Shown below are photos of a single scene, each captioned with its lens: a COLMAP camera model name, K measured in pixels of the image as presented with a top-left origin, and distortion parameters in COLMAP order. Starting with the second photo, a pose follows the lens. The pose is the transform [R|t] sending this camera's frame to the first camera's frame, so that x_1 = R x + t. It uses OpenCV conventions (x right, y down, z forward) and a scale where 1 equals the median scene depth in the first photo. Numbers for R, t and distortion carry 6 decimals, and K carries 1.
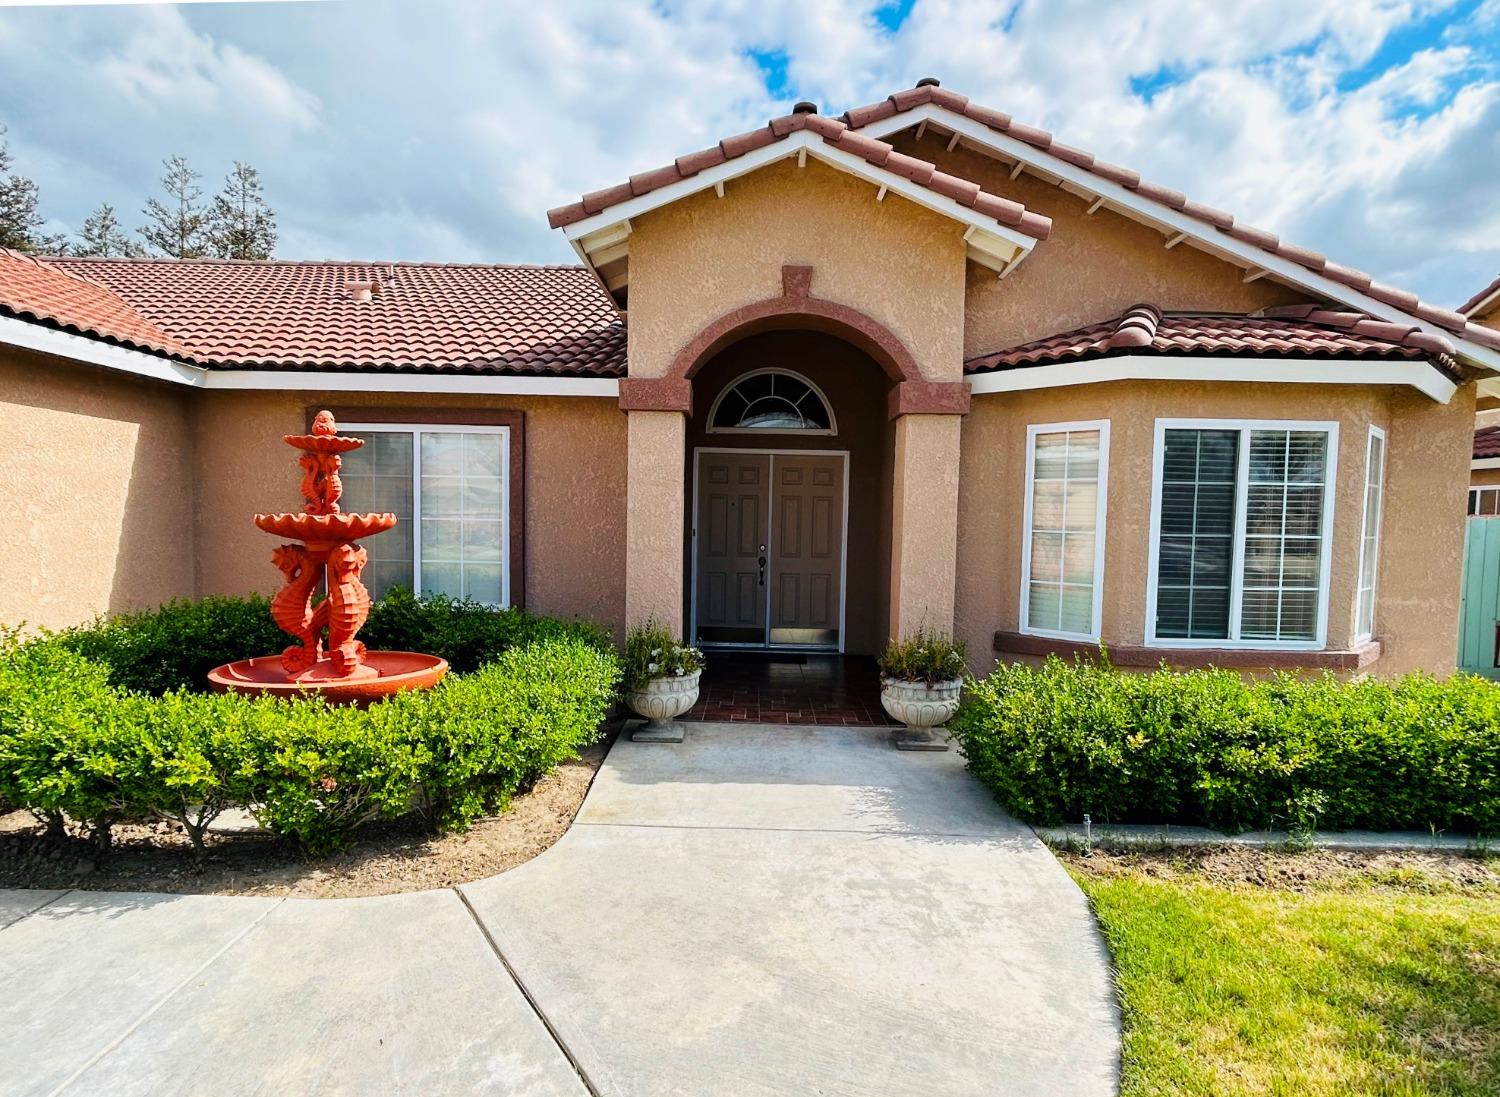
lens RADIAL K [[821.3, 0, 748.8], [0, 821.3, 563.8], [0, 0, 1]] dist [-0.002393, 0.001852]
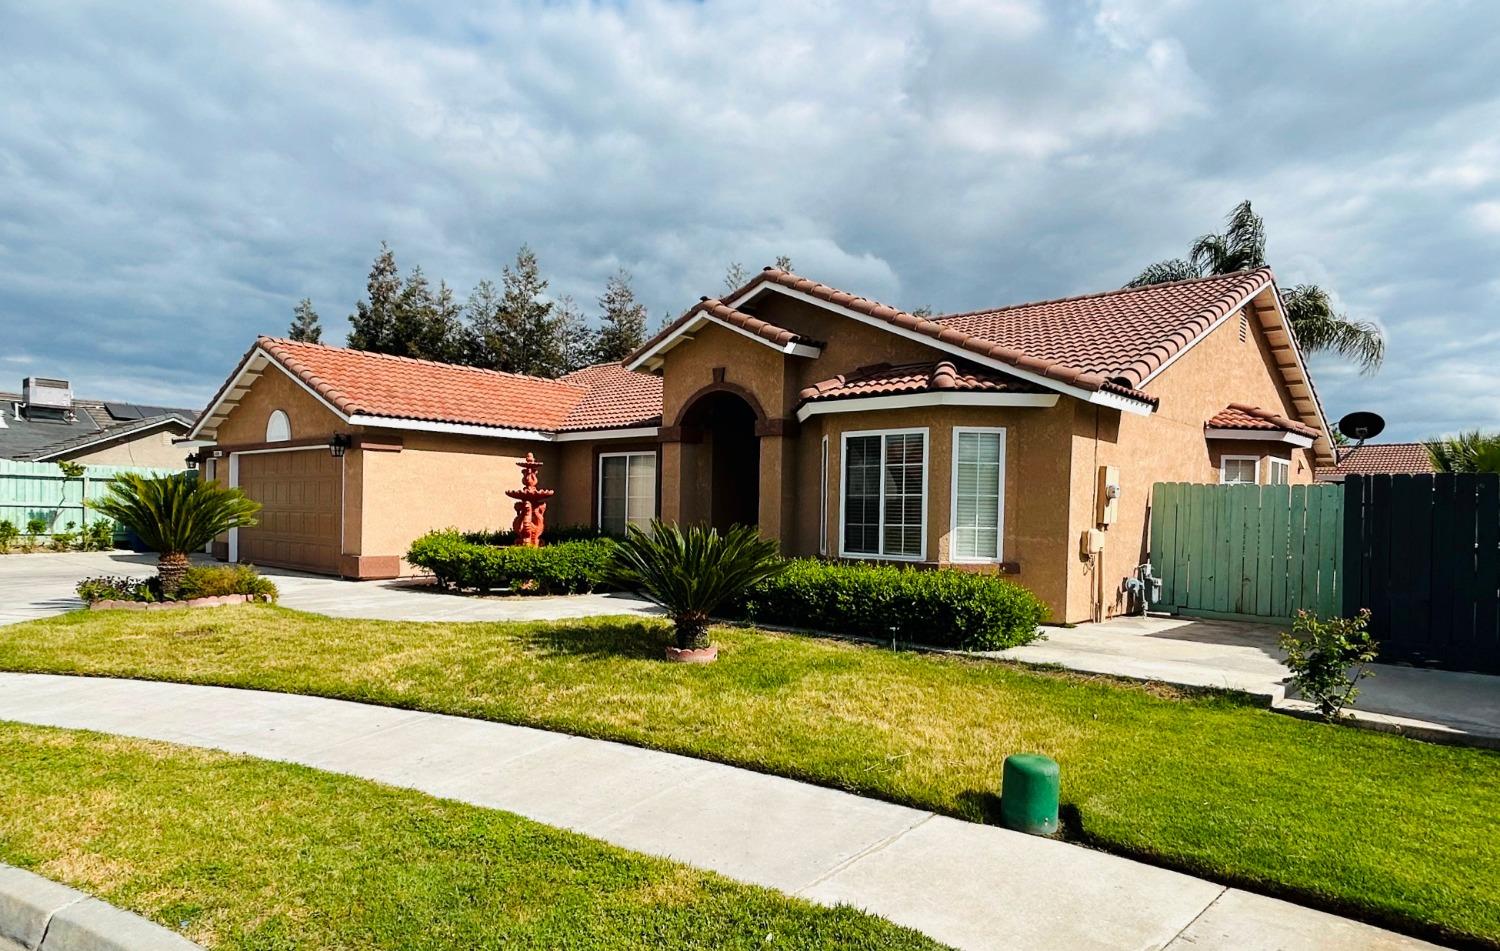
lens RADIAL K [[894.6, 0, 758.9], [0, 894.6, 542.5], [0, 0, 1]] dist [0.002745, -0.000205]
pose [[0.764643, 0.016896, -0.644232, 1.614920], [-0.040184, 0.998961, -0.021495, 0.118558], [0.643200, 0.042324, 0.764528, -0.635621]]
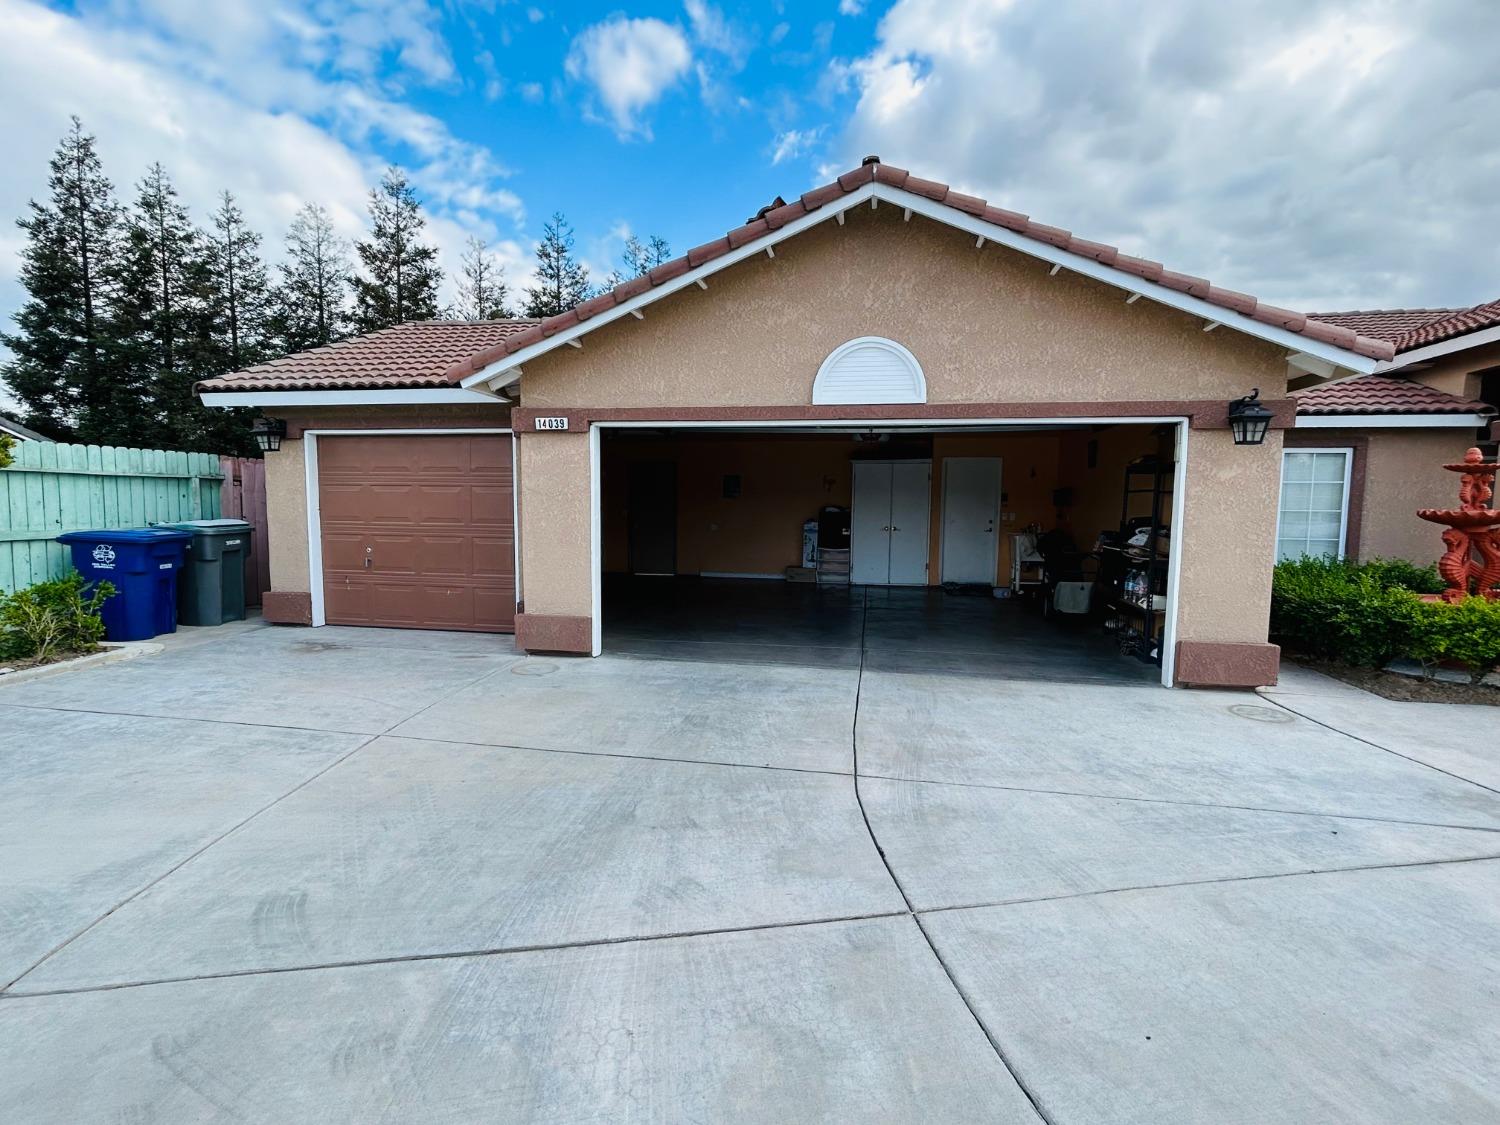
lens RADIAL K [[716.0, 0, 750.0], [0, 716.0, 563.6], [0, 0, 1]] dist [-0.004417, 0.000027]
pose [[0.987770, 0.003832, -0.155871, -1.412560], [0.000631, 0.999592, 0.028572, 0.004960], [0.155917, -0.028321, 0.987364, -0.541384]]
